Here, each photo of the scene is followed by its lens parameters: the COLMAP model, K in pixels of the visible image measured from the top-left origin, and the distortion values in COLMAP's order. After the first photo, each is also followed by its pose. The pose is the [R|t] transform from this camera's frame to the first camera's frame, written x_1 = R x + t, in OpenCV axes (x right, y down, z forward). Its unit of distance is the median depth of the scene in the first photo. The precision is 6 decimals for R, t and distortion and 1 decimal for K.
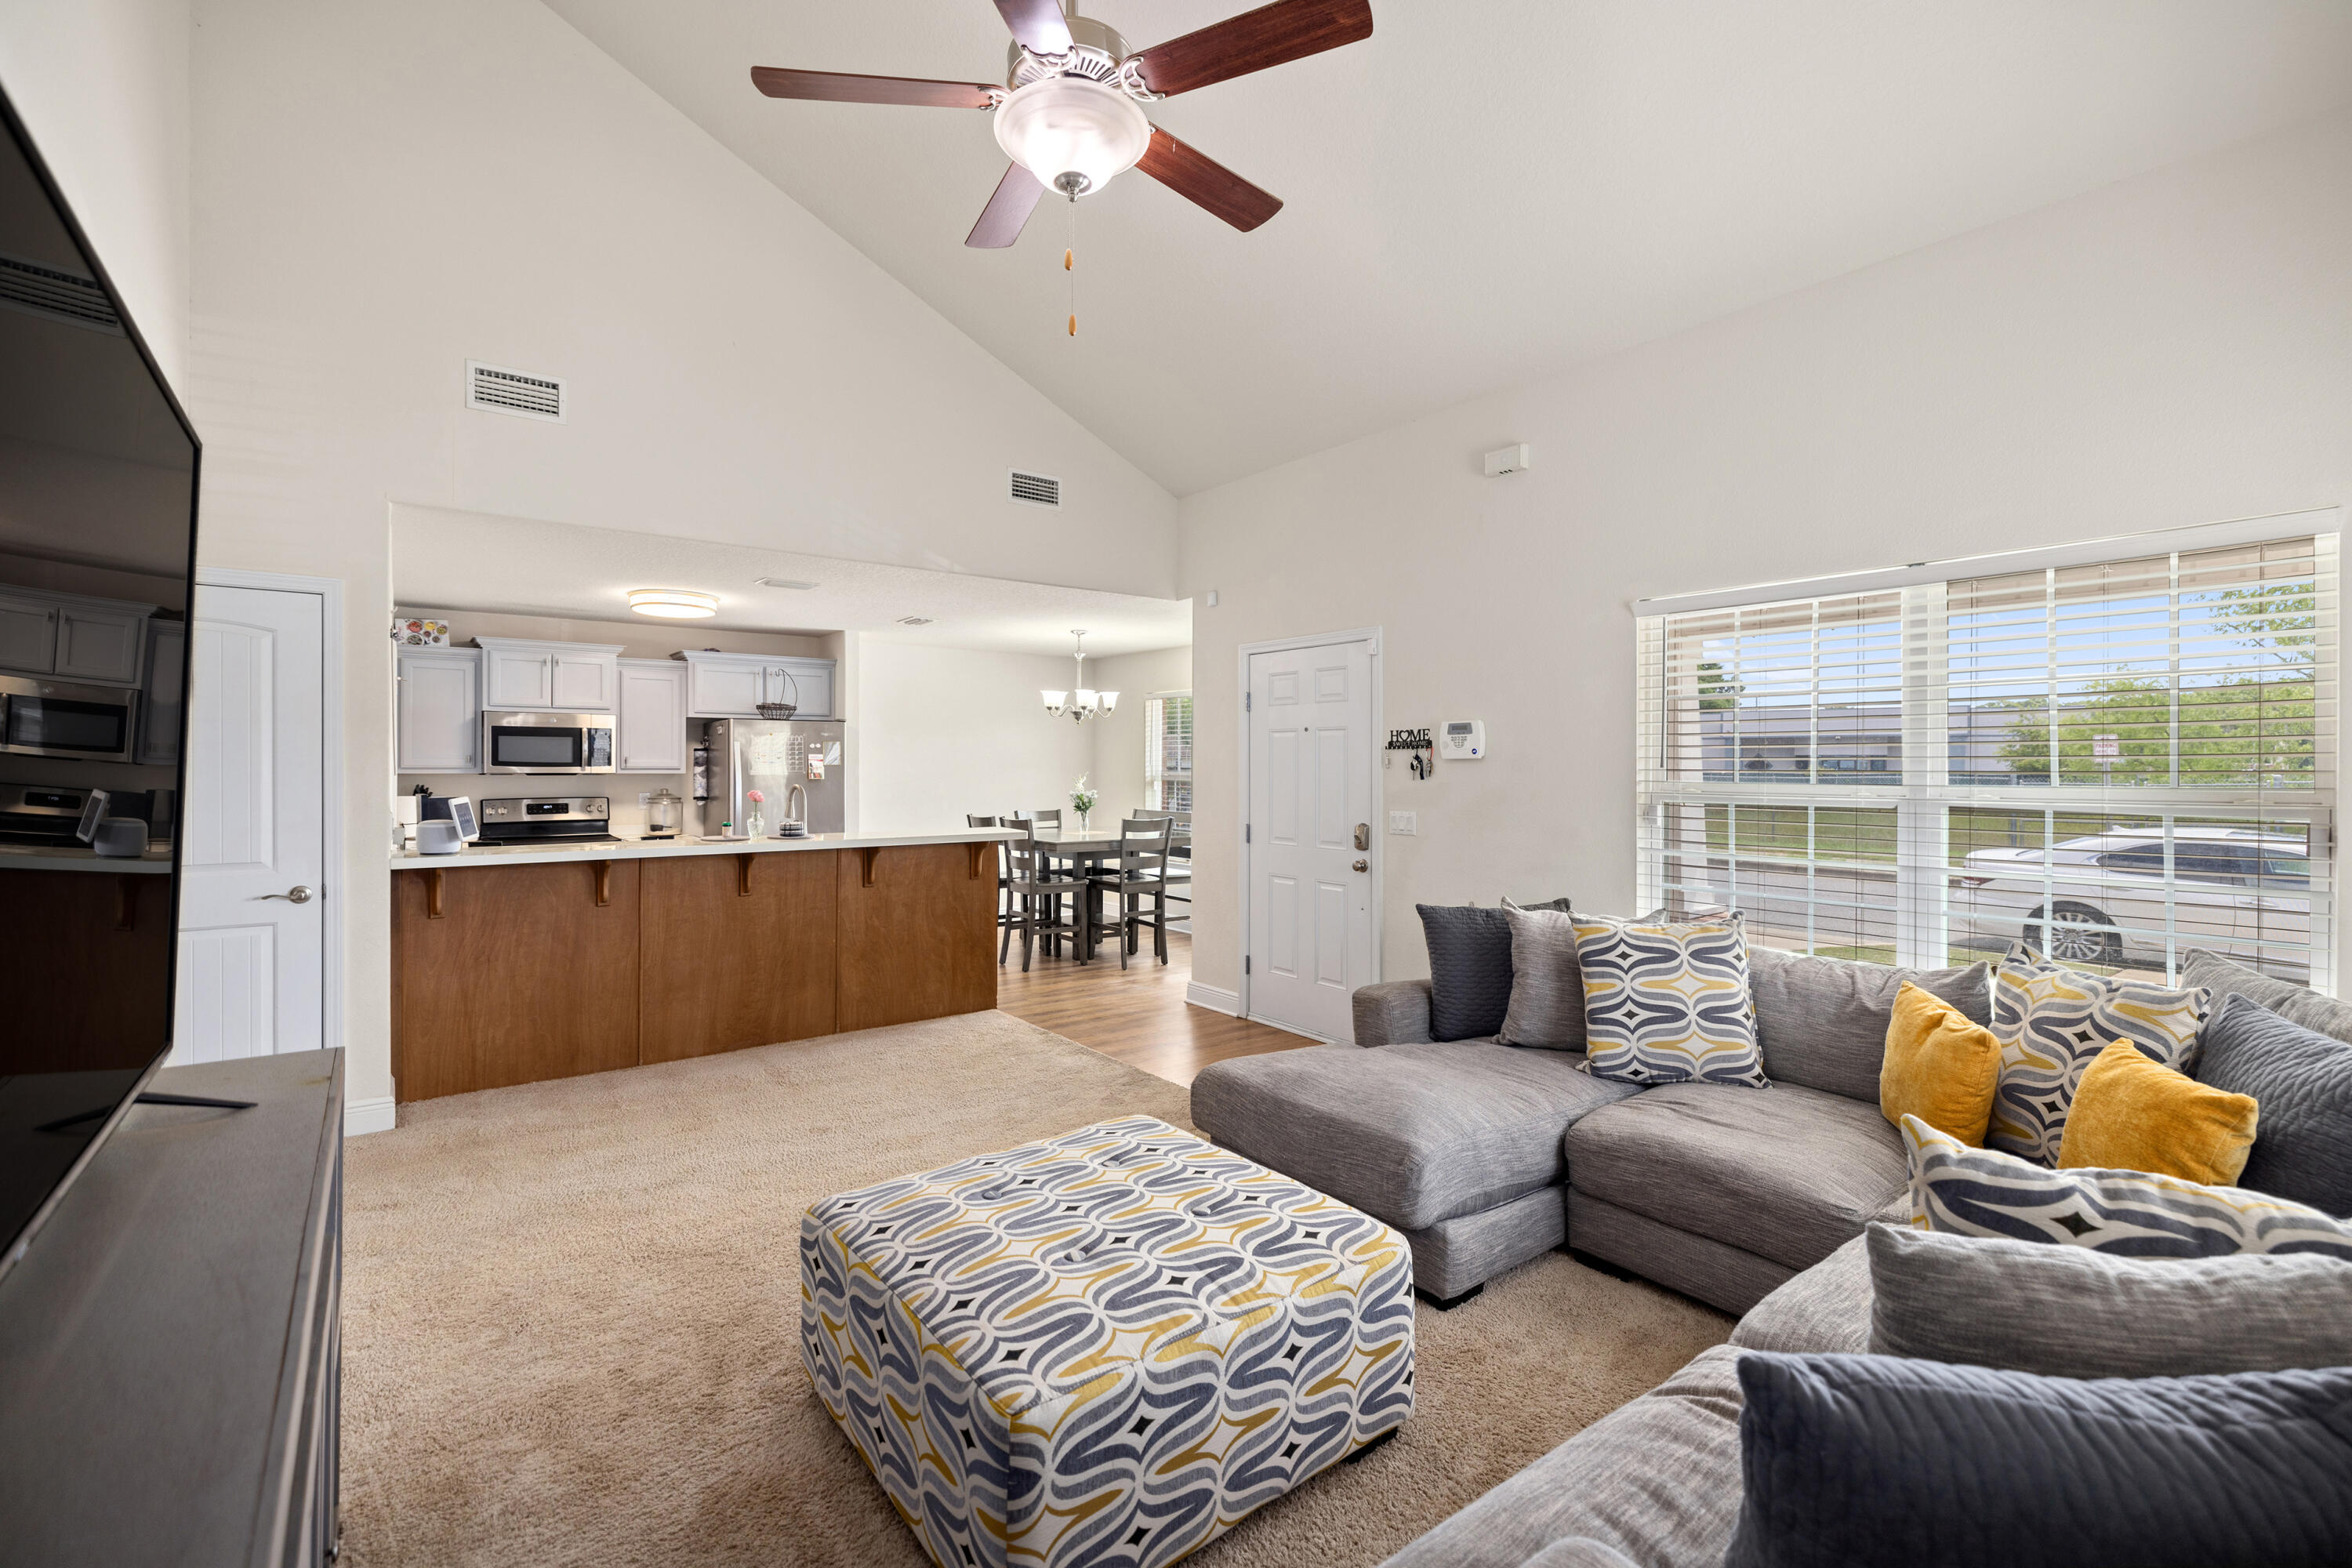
lens RADIAL K [[1023.2, 0, 1173.4], [0, 1023.2, 769.5], [0, 0, 1]] dist [0.001784, -0.004304]
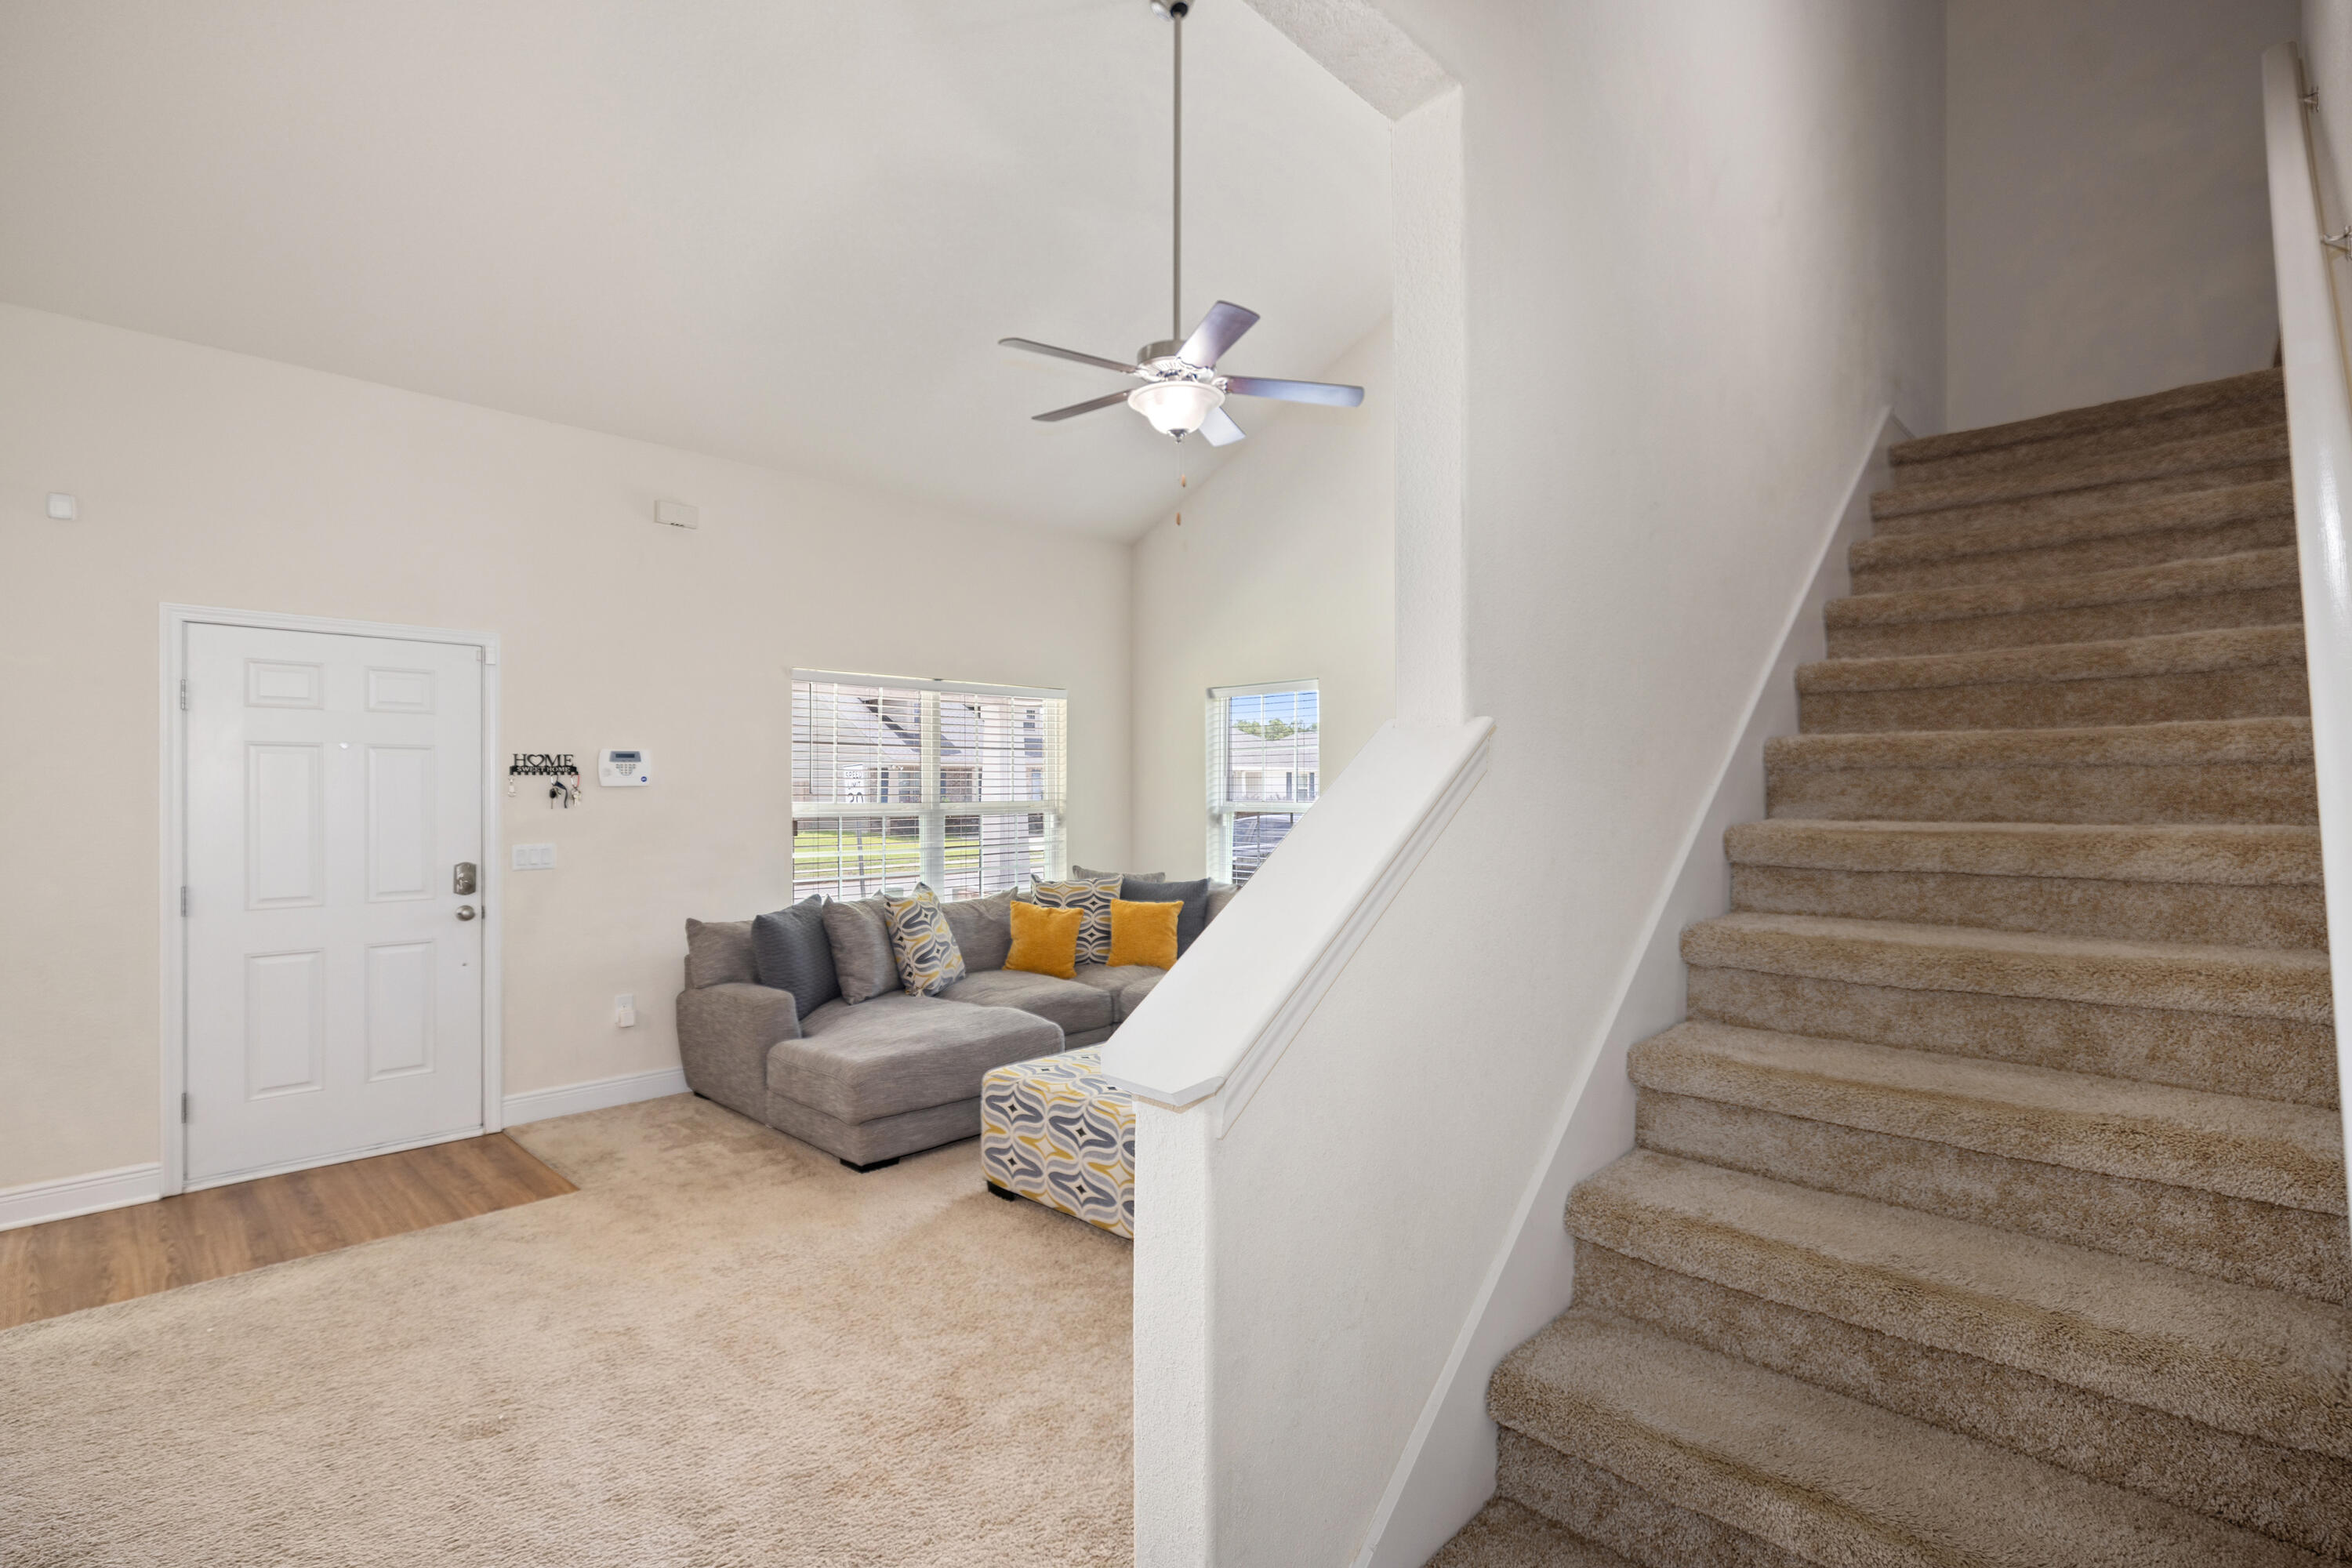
lens RADIAL K [[1083.3, 0, 1203.8], [0, 1083.3, 781.1], [0, 0, 1]] dist [-0.001443, -0.000323]
pose [[-0.157278, 0.007926, 0.987523, -0.580708], [0.009091, 0.999937, -0.006578, -0.001885], [-0.987512, 0.007943, -0.157340, 0.400122]]
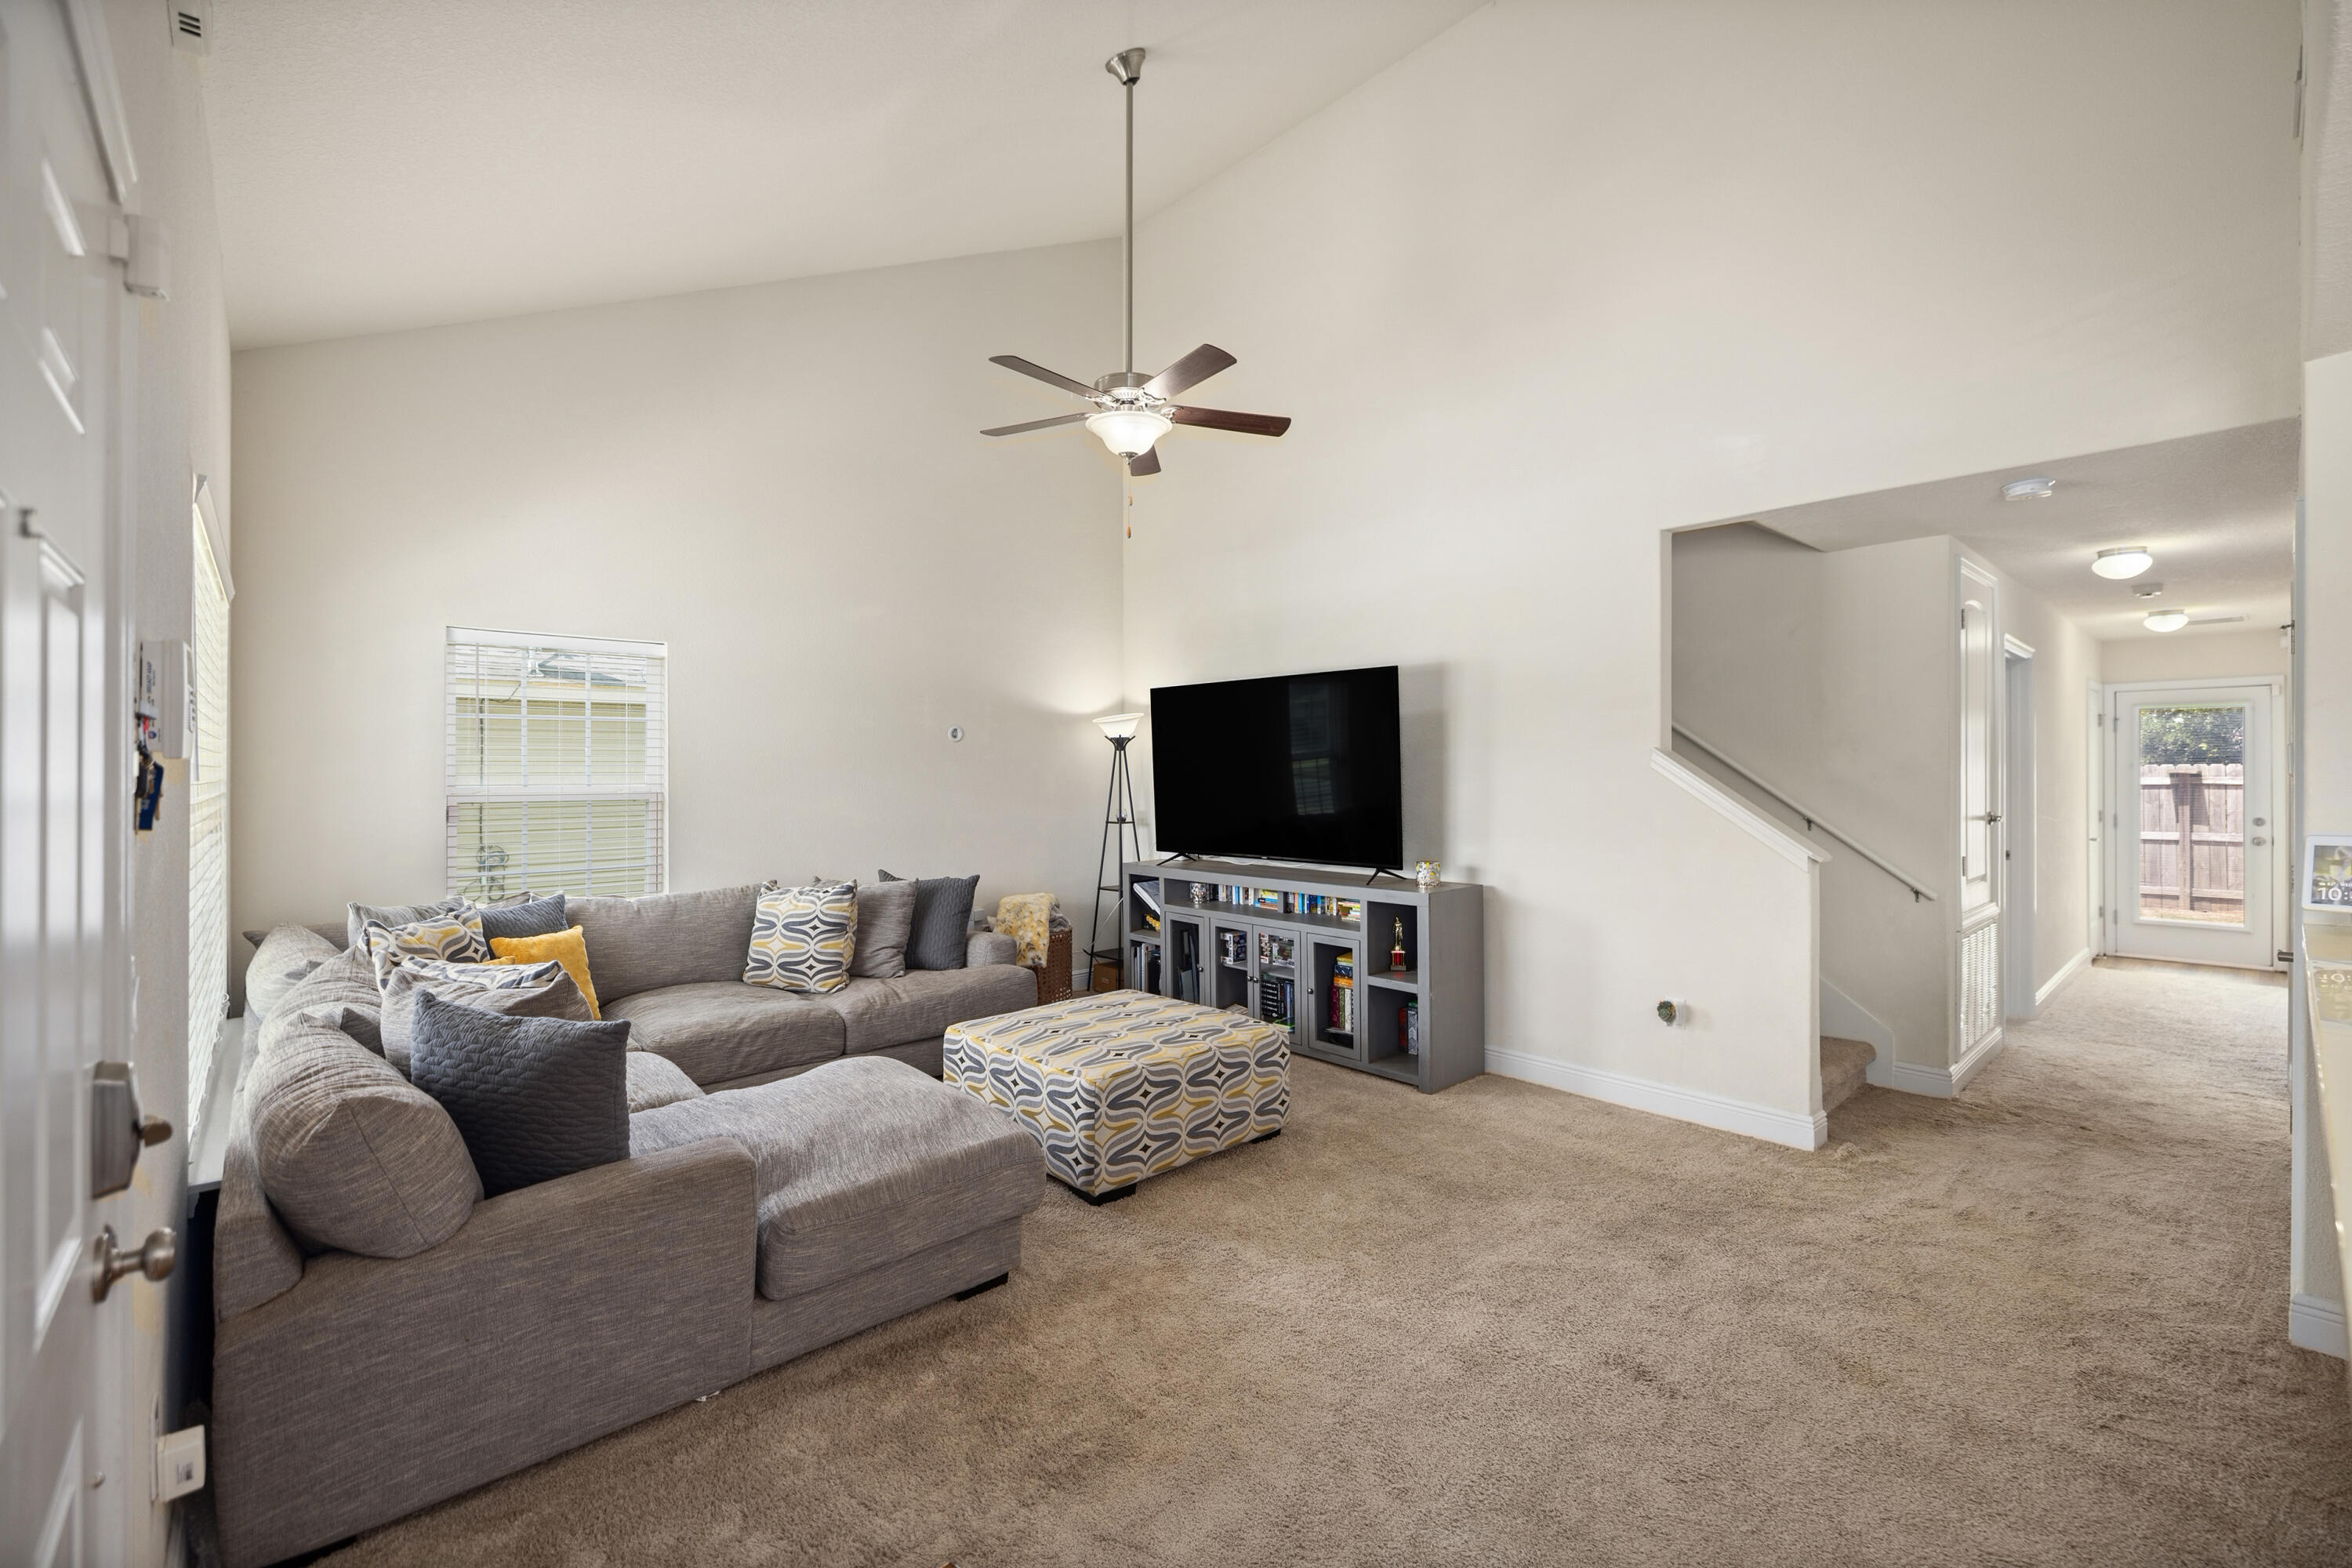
lens RADIAL K [[996.8, 0, 1151.4], [0, 996.8, 771.9], [0, 0, 1]] dist [0.000804, -0.005194]
pose [[-0.997696, -0.000076, -0.067846, -0.006164], [-0.000373, 0.999990, 0.004364, -0.005044], [0.067845, 0.004379, -0.997686, 0.897432]]
